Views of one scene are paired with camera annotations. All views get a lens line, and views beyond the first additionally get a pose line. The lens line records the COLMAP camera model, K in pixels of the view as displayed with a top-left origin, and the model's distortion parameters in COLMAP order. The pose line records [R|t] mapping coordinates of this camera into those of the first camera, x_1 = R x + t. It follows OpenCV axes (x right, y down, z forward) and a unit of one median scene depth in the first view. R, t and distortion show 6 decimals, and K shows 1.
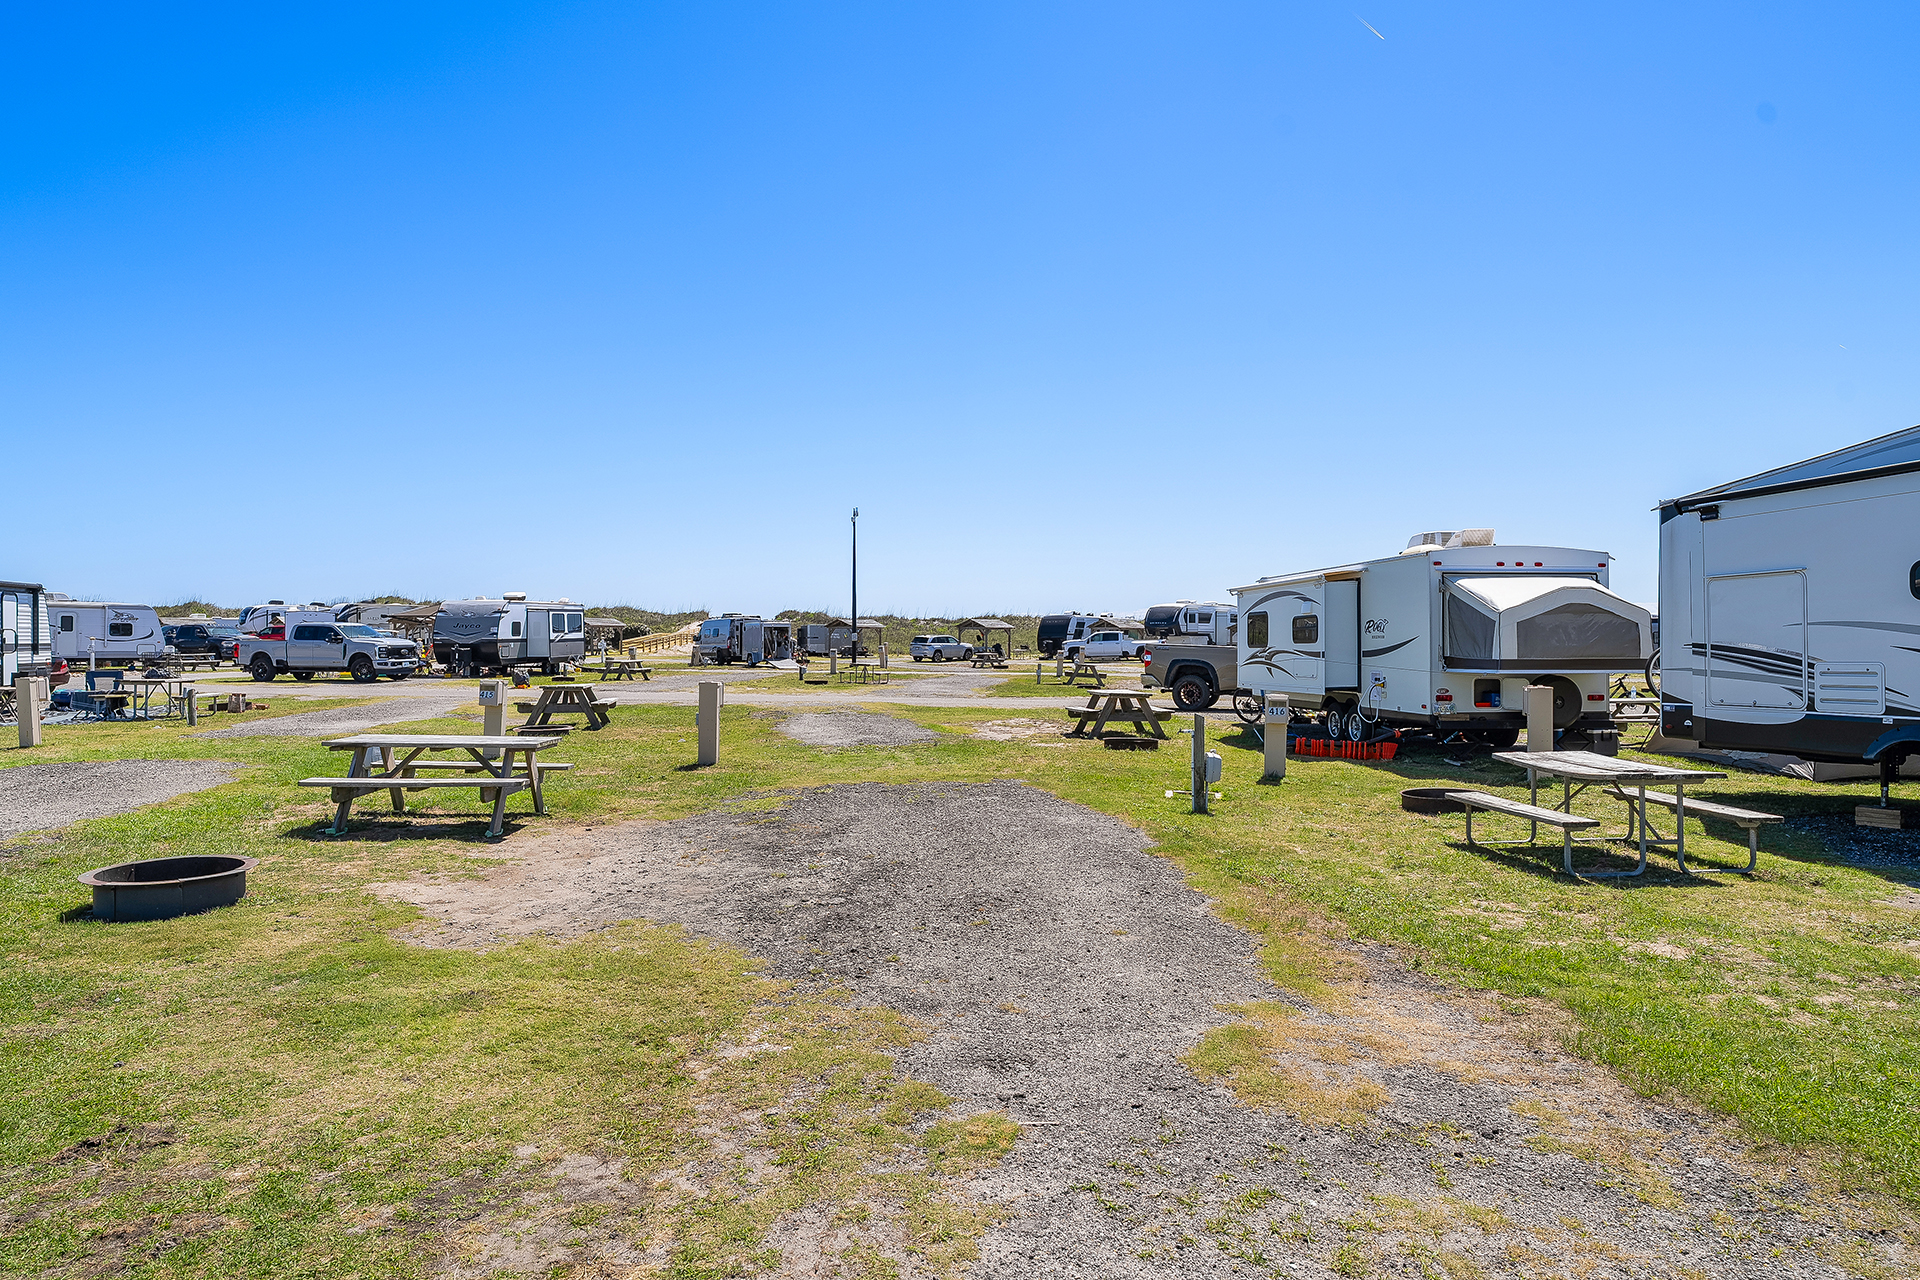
lens RADIAL K [[1233.3, 0, 976.4], [0, 1233.3, 648.2], [0, 0, 1]] dist [-0.042023, -0.000340]
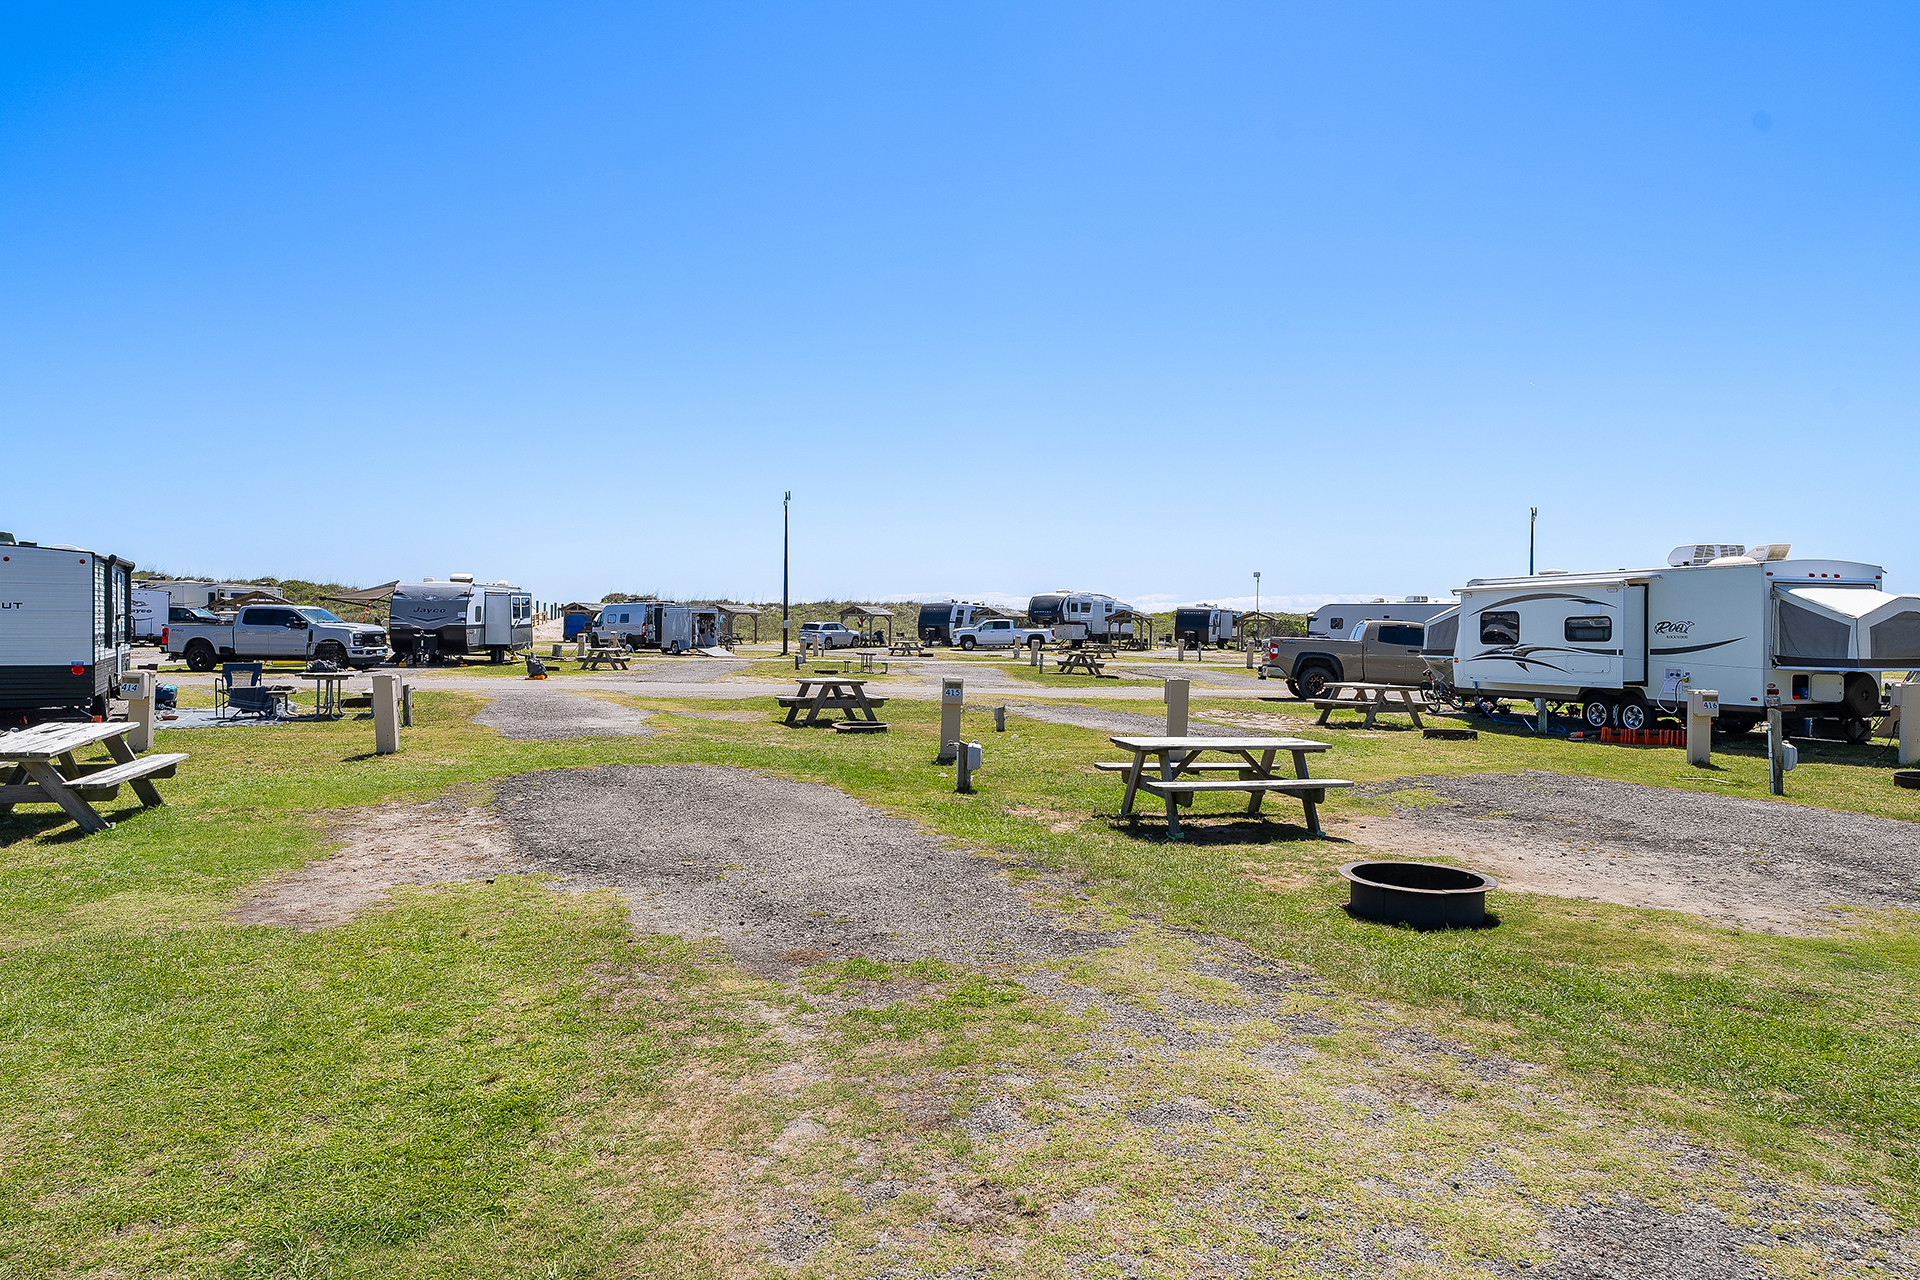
lens RADIAL K [[1233.3, 0, 974.5], [0, 1233.3, 646.1], [0, 0, 1]] dist [-0.042023, -0.000340]
pose [[0.973245, 0.004258, 0.229730, -0.247865], [-0.006679, 0.999930, 0.009763, -0.003321], [-0.229673, -0.011036, 0.973205, 0.030446]]
